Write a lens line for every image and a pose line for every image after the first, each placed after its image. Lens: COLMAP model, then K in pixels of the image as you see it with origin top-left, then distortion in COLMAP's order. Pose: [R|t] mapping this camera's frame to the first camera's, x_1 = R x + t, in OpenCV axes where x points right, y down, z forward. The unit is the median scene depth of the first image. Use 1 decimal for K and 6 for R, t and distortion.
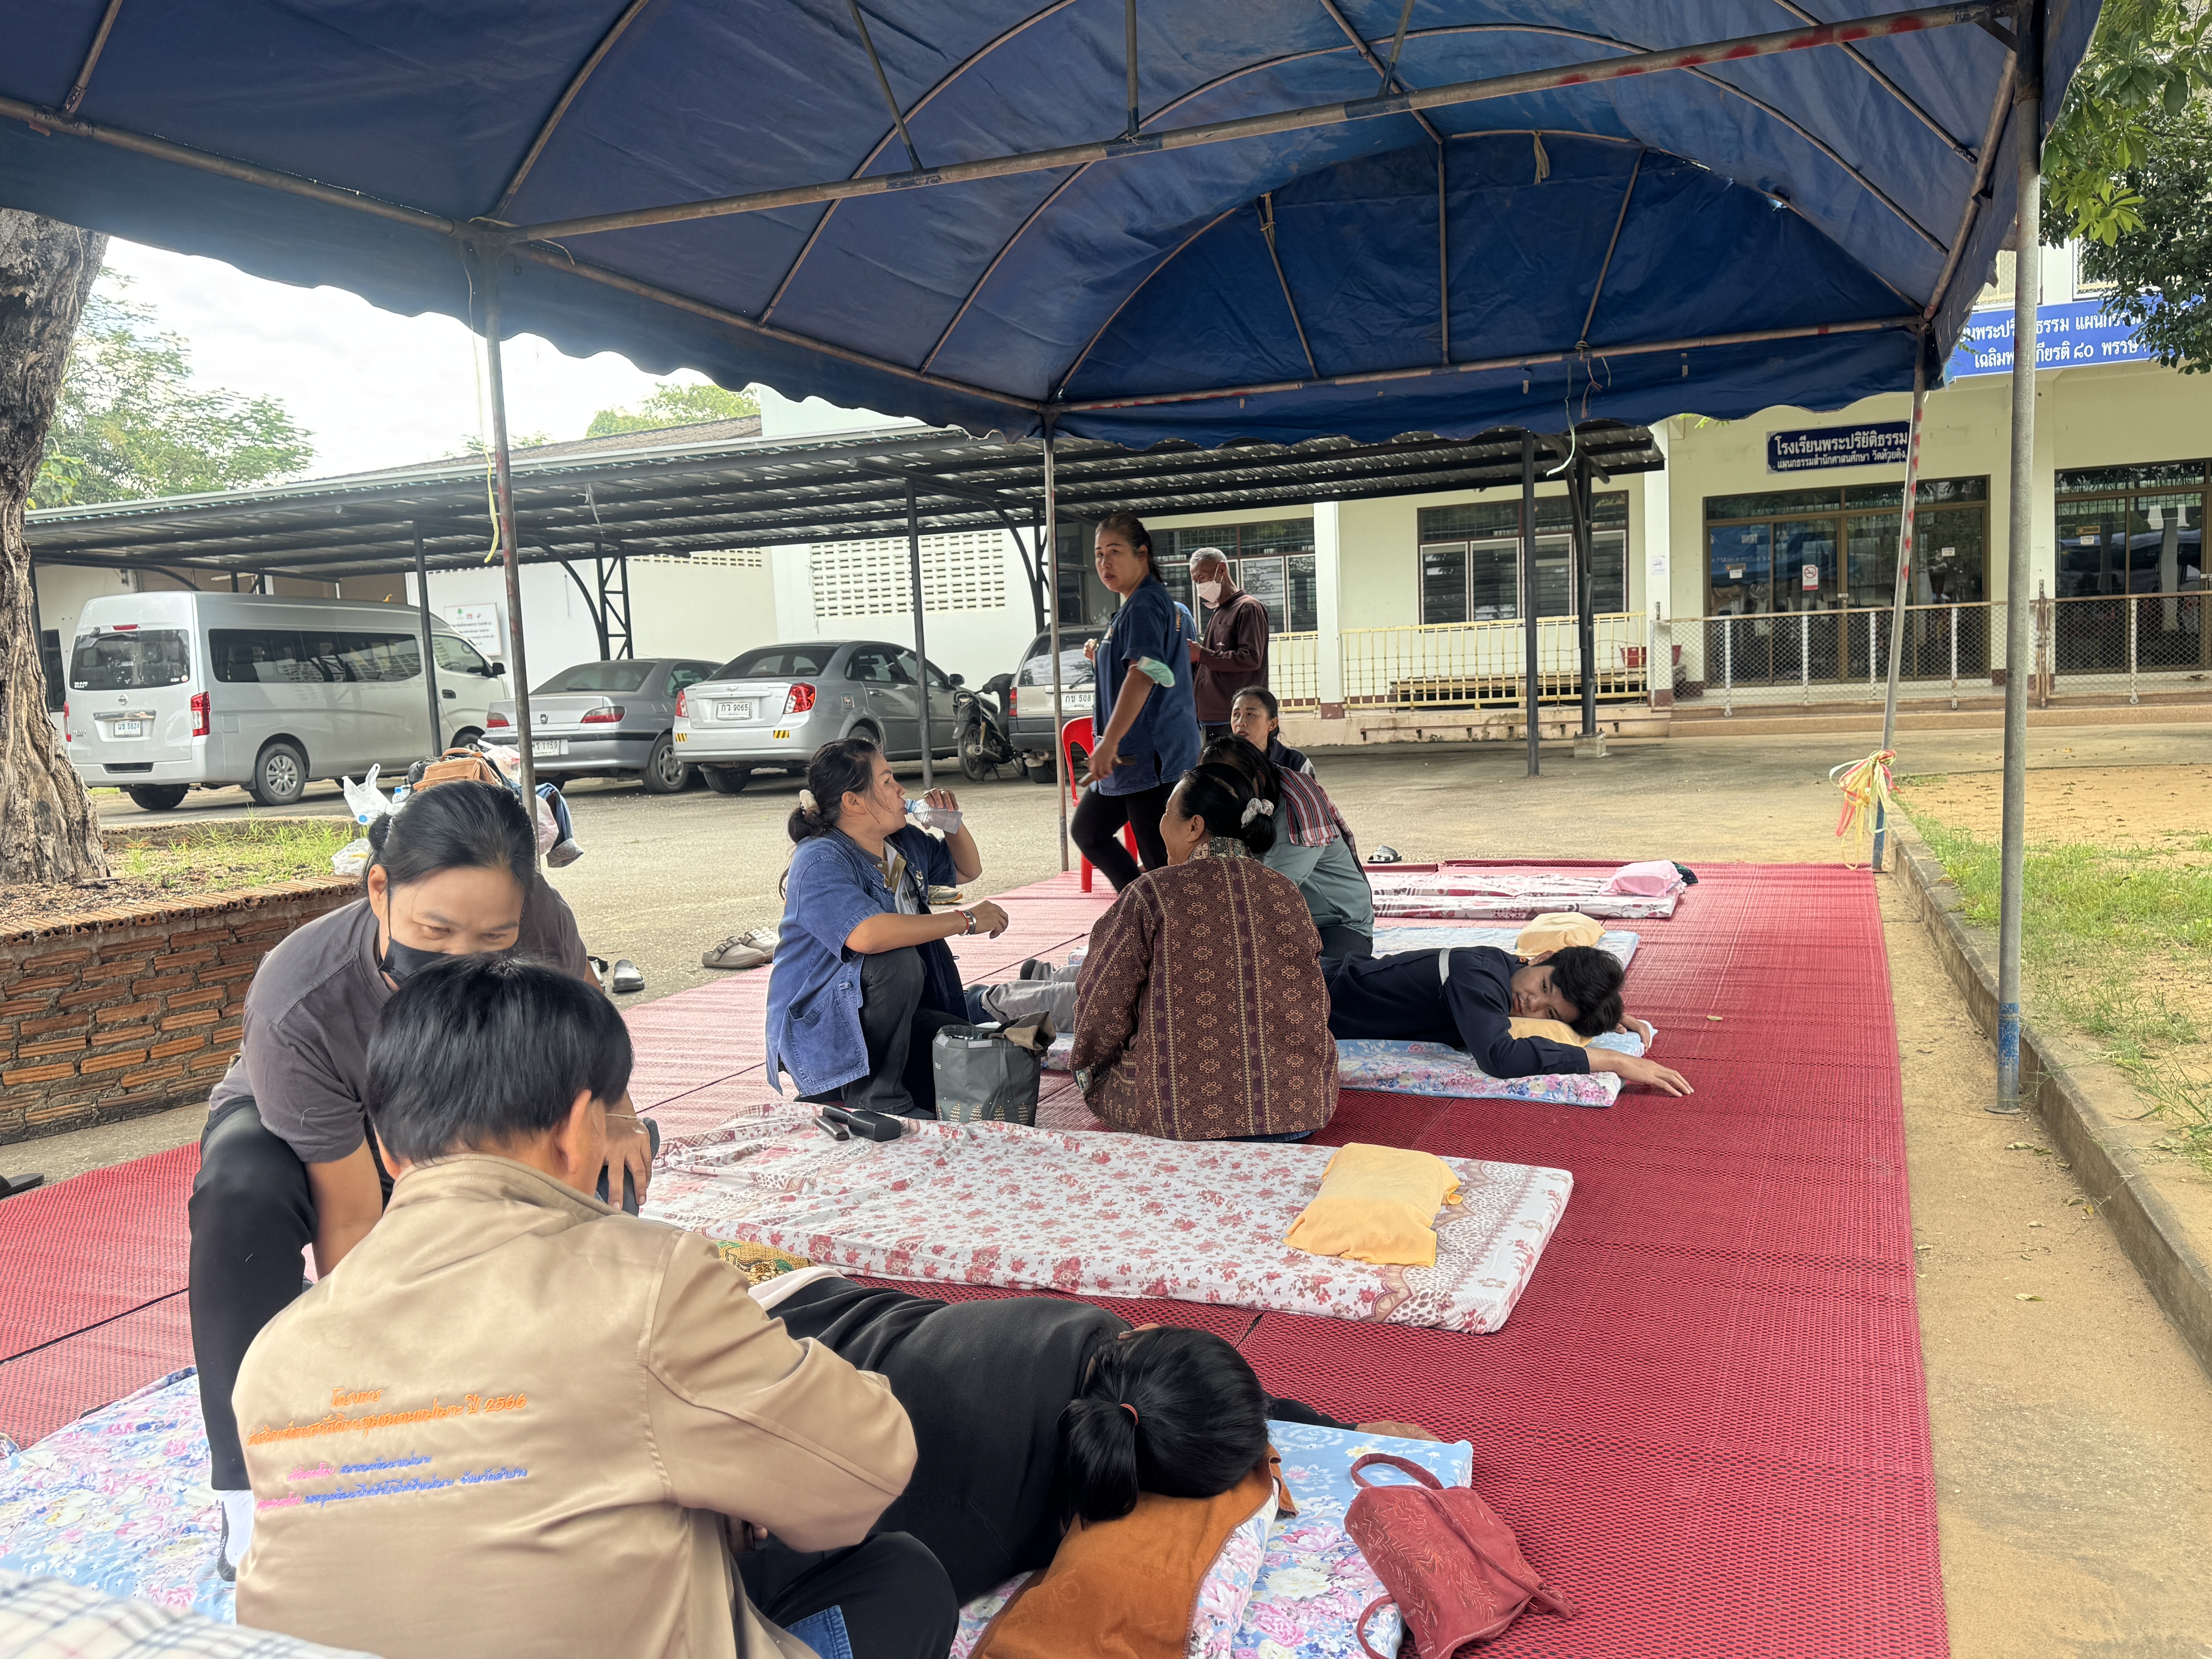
lens RADIAL K [[1771.5, 0, 1106.0], [0, 1771.5, 829.5], [0, 0, 1]] dist [-0.006207, -0.005057]
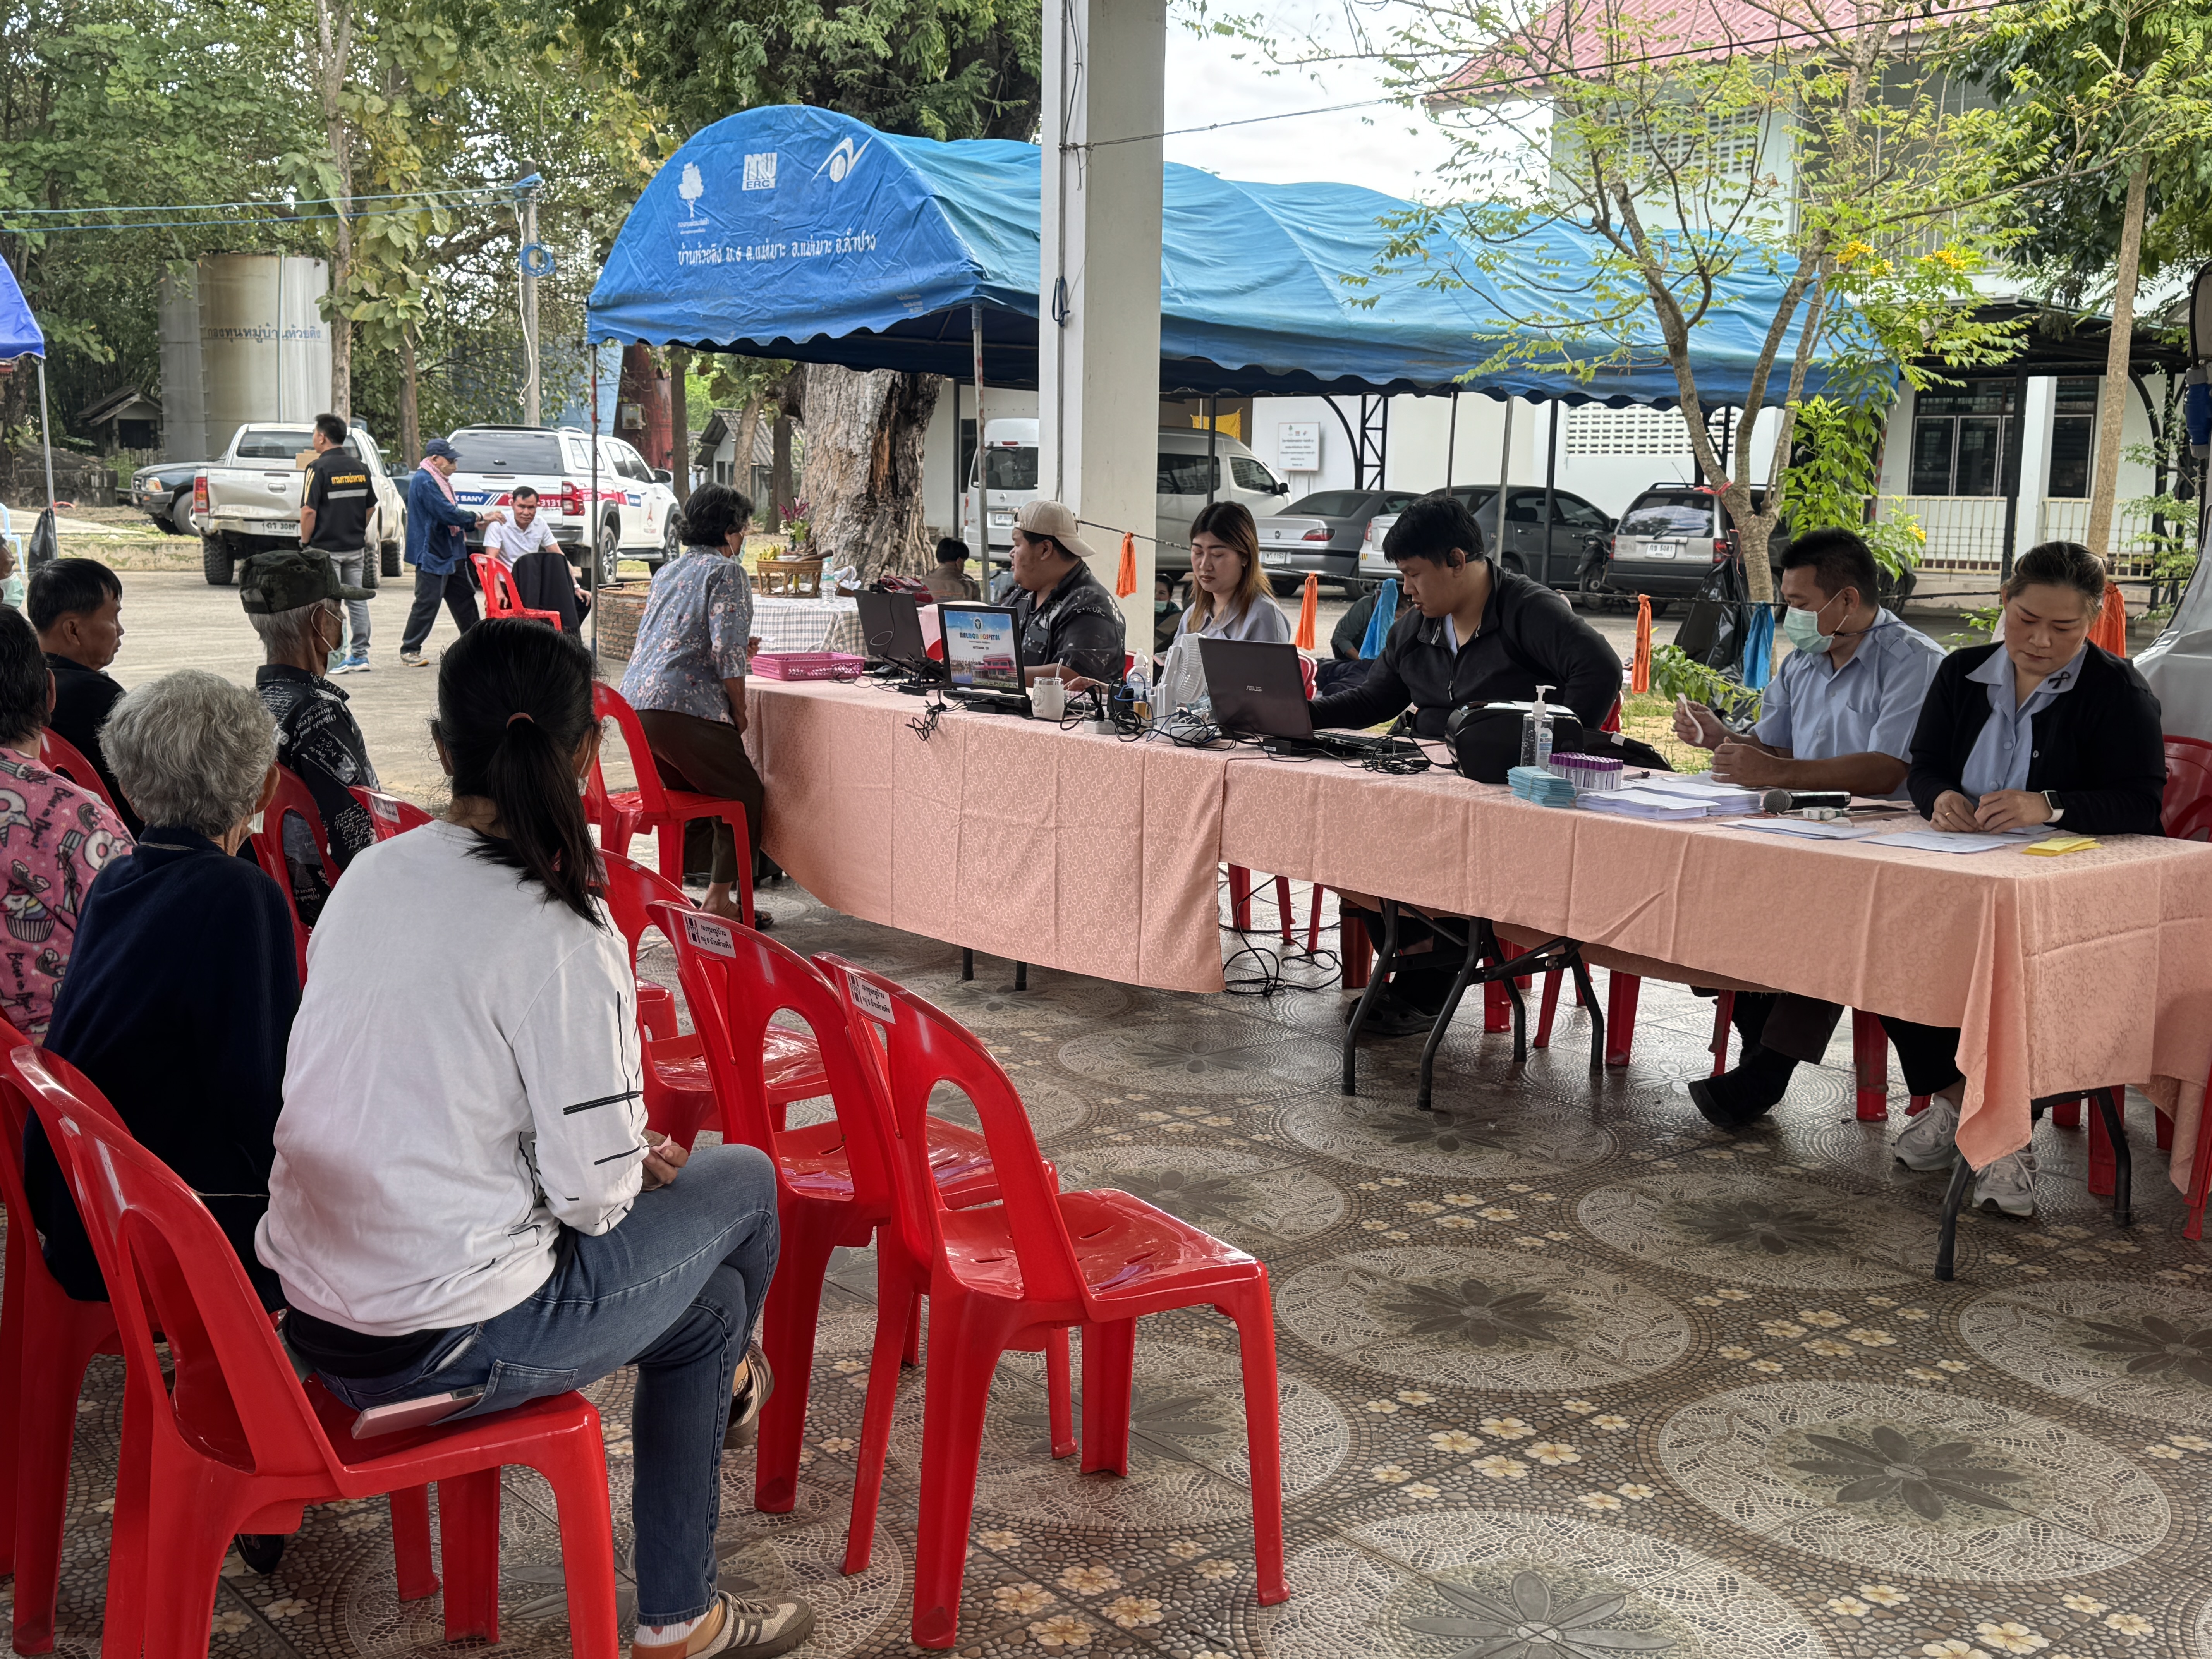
lens RADIAL K [[2431.8, 0, 1106.0], [0, 2431.8, 829.5], [0, 0, 1]] dist [-0.003882, -0.011413]
pose [[0.882024, 0.121608, -0.455242, 0.332557], [-0.094675, 0.992158, 0.081602, 0.014524], [0.461596, -0.028875, 0.886620, -0.518673]]
